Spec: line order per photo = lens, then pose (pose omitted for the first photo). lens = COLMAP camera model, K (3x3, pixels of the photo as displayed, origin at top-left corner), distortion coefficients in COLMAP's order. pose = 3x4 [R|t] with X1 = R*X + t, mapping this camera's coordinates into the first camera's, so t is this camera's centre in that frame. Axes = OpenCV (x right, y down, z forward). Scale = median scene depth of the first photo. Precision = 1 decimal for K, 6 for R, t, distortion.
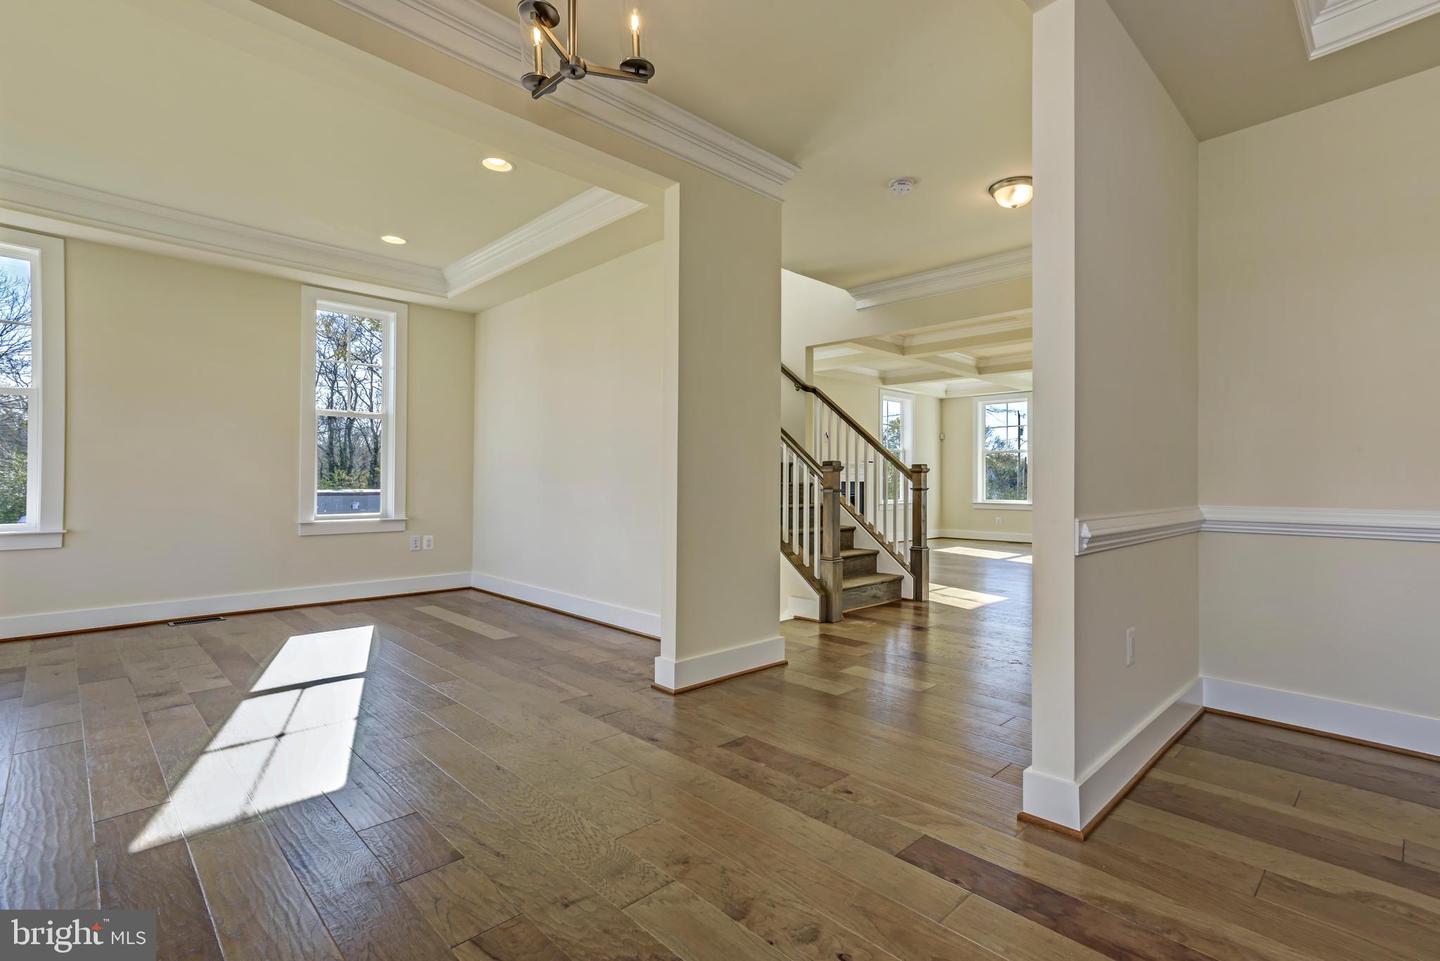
lens RADIAL K [[677.5, 0, 745.0], [0, 677.5, 477.8], [0, 0, 1]] dist [-0.060533, 0.102788]
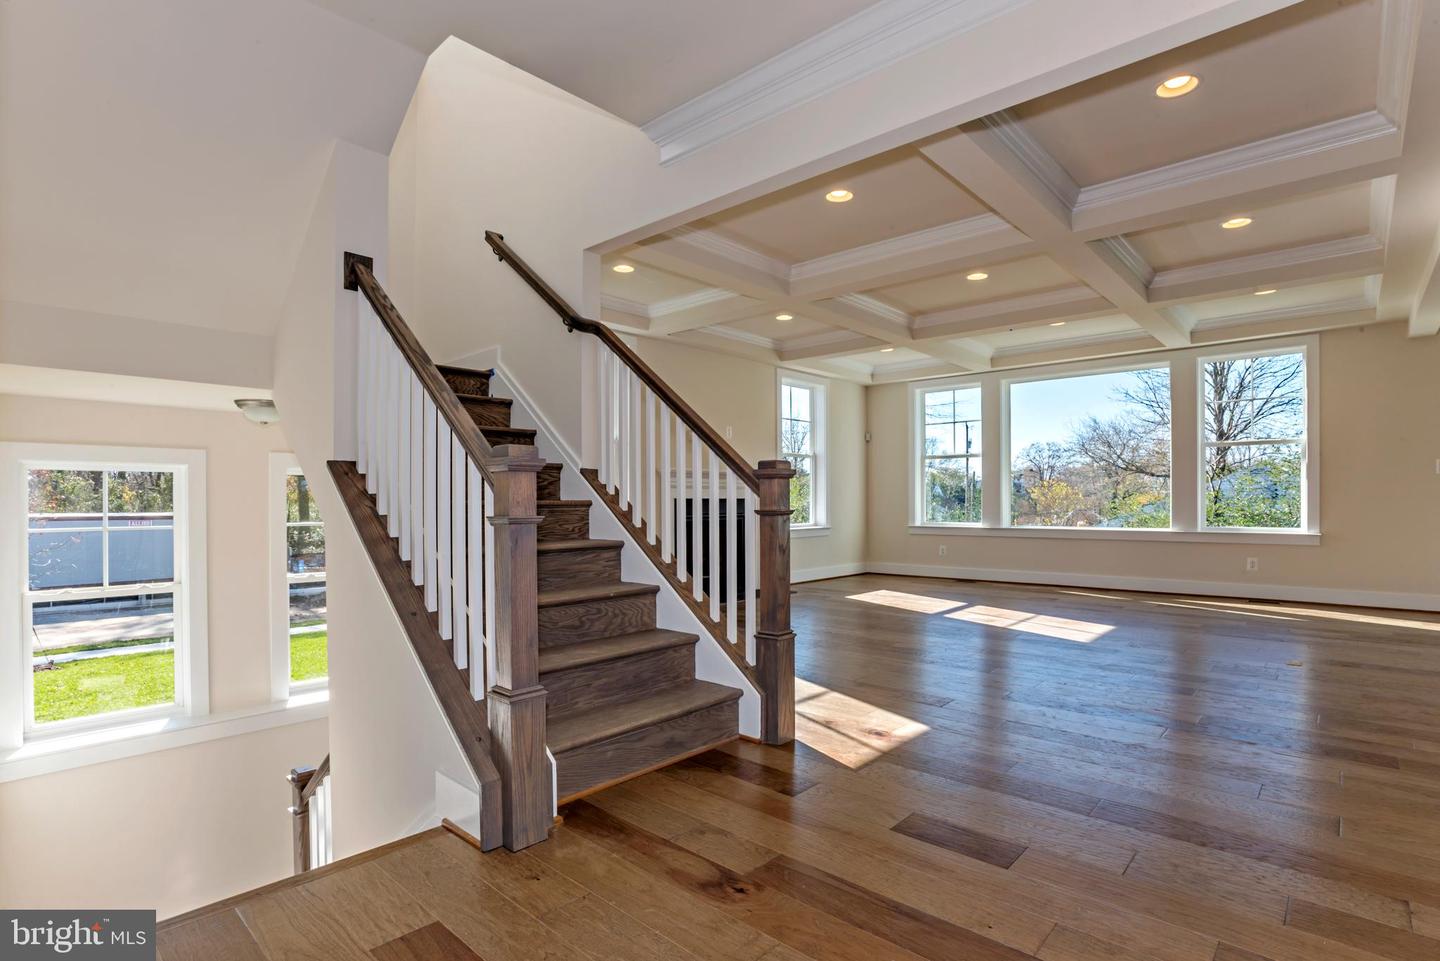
lens RADIAL K [[687.0, 0, 709.5], [0, 687.0, 494.3], [0, 0, 1]] dist [-0.064135, 0.000198]
pose [[0.999670, -0.001299, 0.025653, 0.226106], [0.001285, 0.999999, 0.000572, 0.003632], [-0.025654, -0.000539, 0.999671, 0.574629]]
